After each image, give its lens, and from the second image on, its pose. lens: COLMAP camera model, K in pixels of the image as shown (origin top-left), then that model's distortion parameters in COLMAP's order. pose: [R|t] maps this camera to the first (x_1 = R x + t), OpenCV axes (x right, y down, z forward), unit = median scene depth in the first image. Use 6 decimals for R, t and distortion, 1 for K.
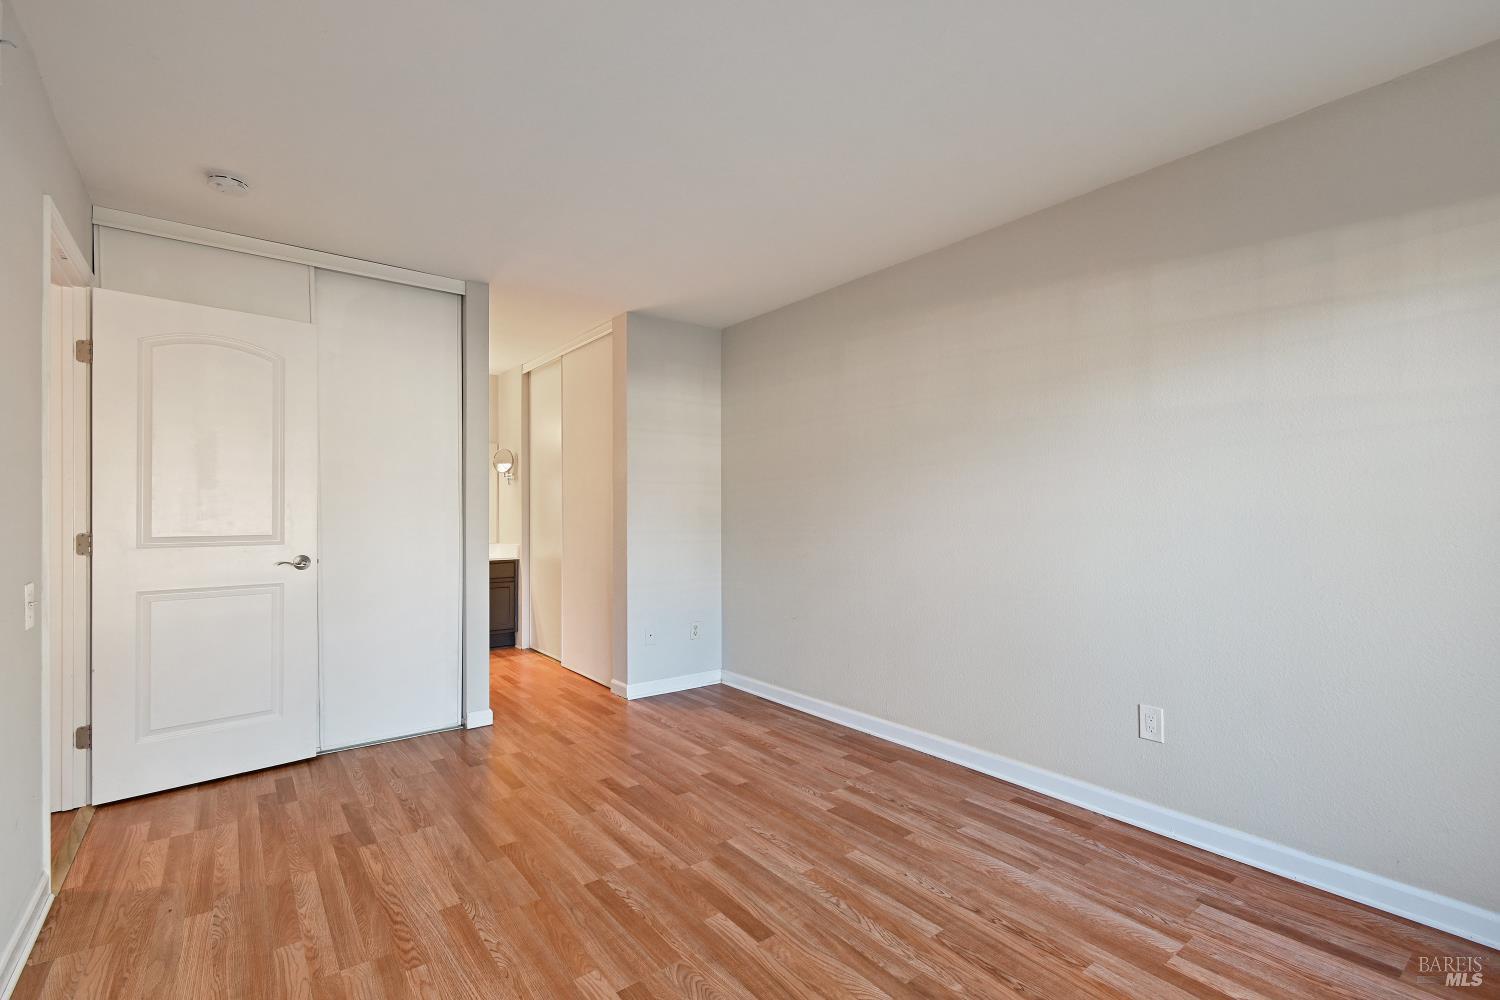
lens RADIAL K [[679.5, 0, 752.5], [0, 679.5, 497.1], [0, 0, 1]] dist [0.007841, -0.004979]
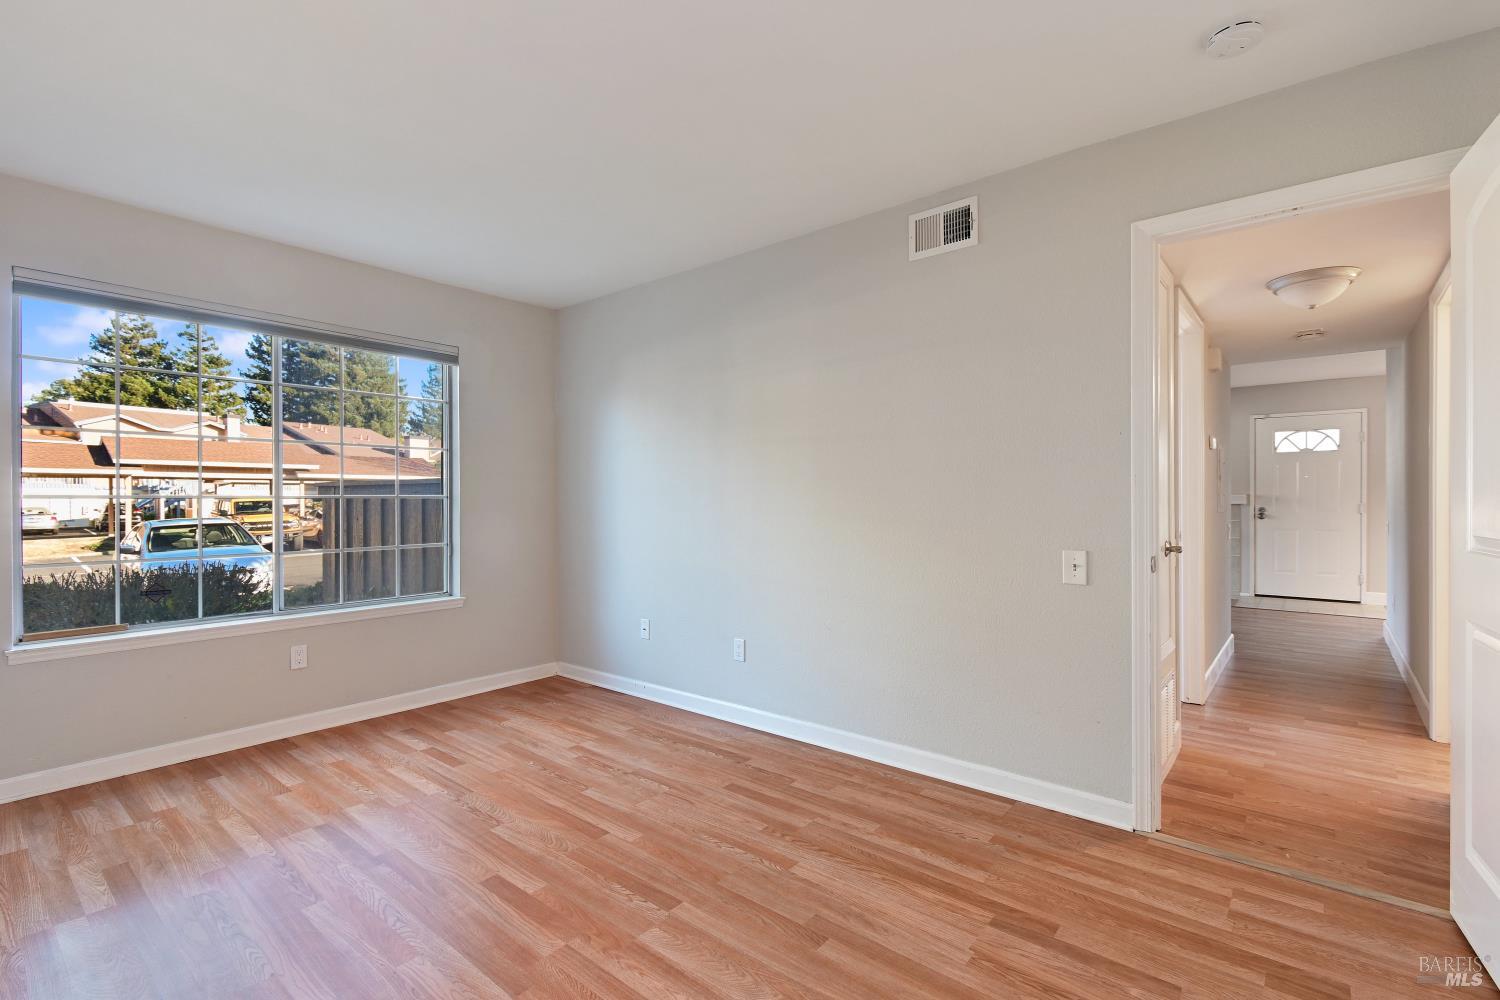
lens RADIAL K [[679.5, 0, 758.8], [0, 679.5, 501.8], [0, 0, 1]] dist [0.007841, -0.004979]
pose [[-0.972270, 0.003496, -0.233833, -0.110342], [0.008315, 0.999773, -0.019626, 0.035917], [0.233711, -0.021026, -0.972079, 1.605270]]
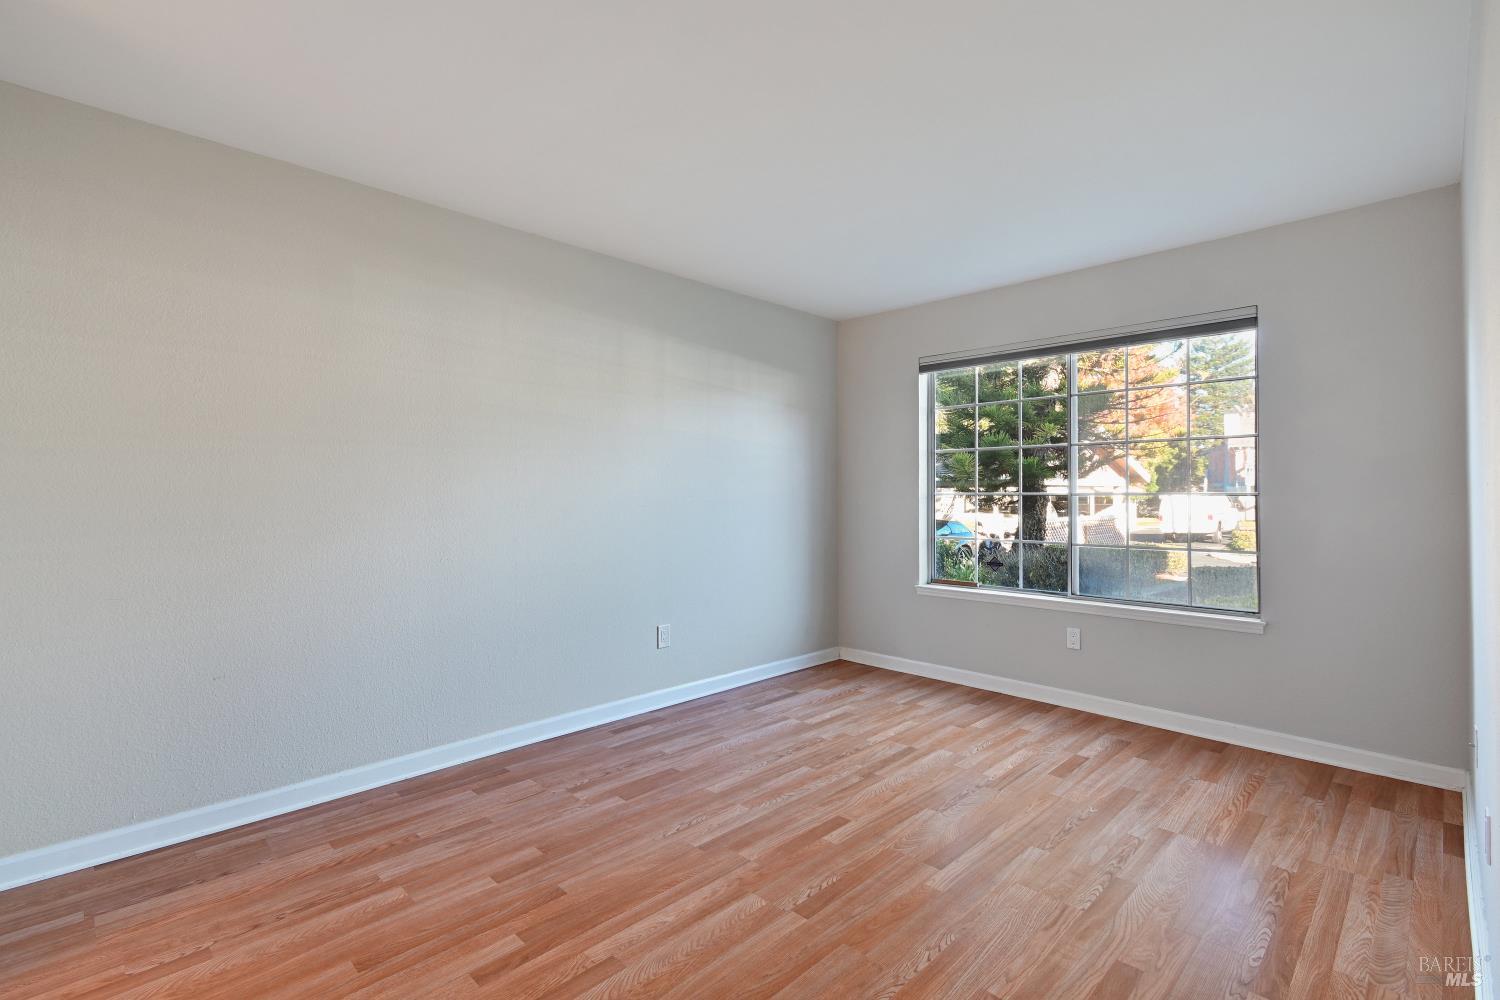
lens RADIAL K [[679.5, 0, 742.7], [0, 679.5, 508.1], [0, 0, 1]] dist [0.007841, -0.004979]
pose [[-0.123377, -0.016407, 0.992224, -0.922576], [-0.023153, 0.999639, 0.013651, 0.017173], [-0.992090, -0.021289, -0.123713, 0.998943]]
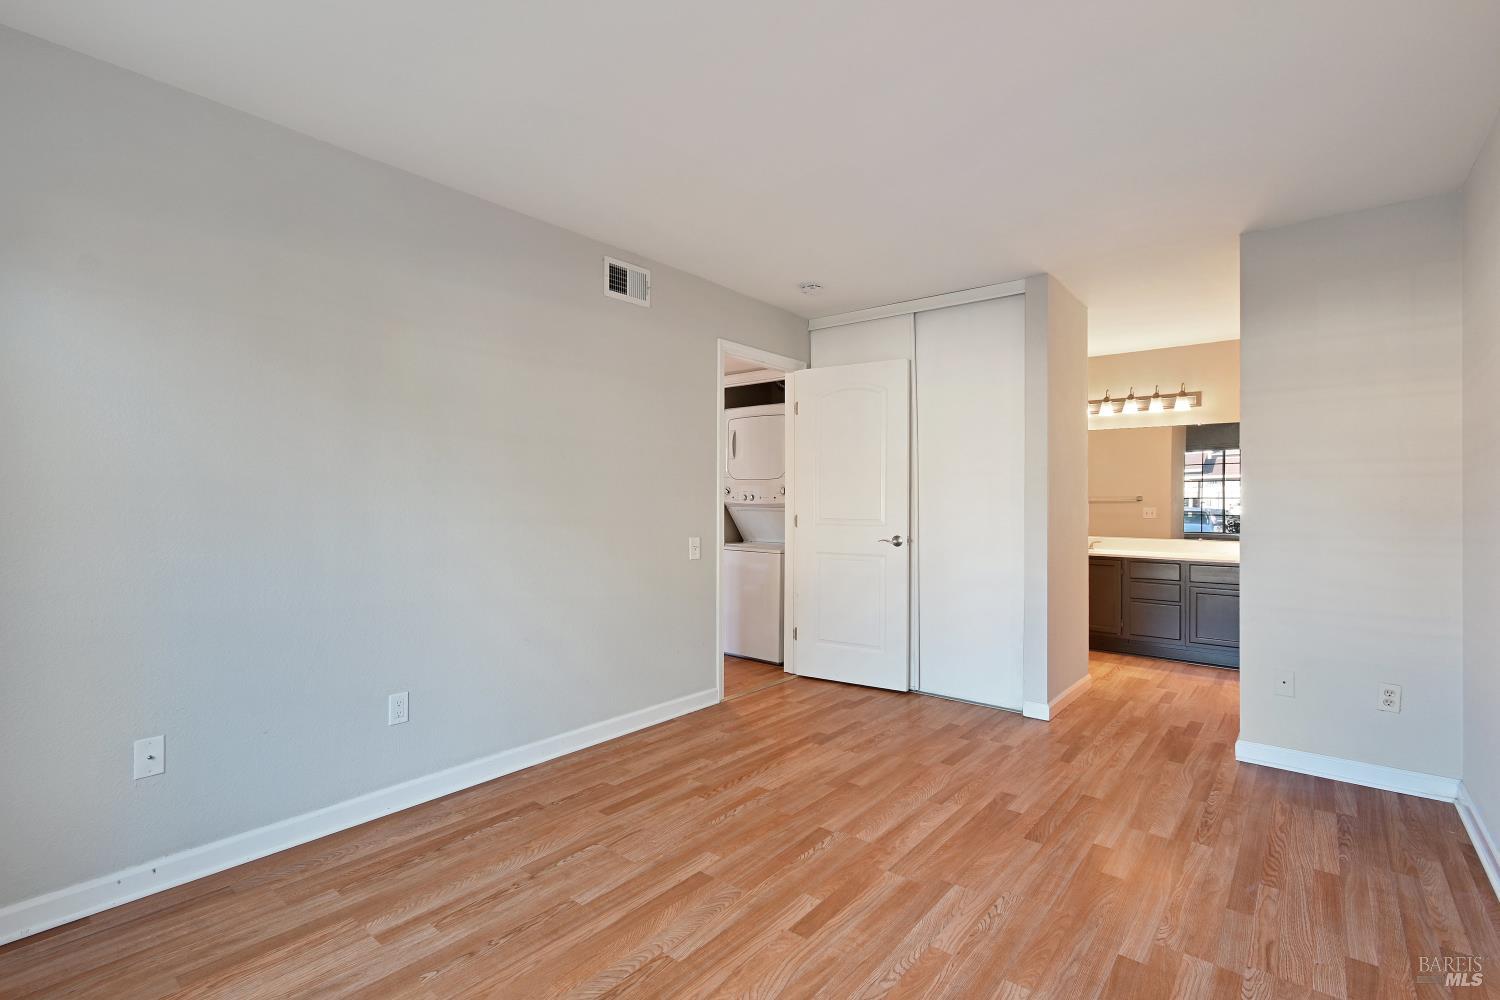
lens RADIAL K [[679.5, 0, 734.7], [0, 679.5, 499.4], [0, 0, 1]] dist [0.007841, -0.004979]
pose [[0.214022, -0.000405, -0.976829, 0.709704], [0.017173, 0.999847, 0.003348, 0.002963], [0.976678, -0.017492, 0.213997, 0.512637]]
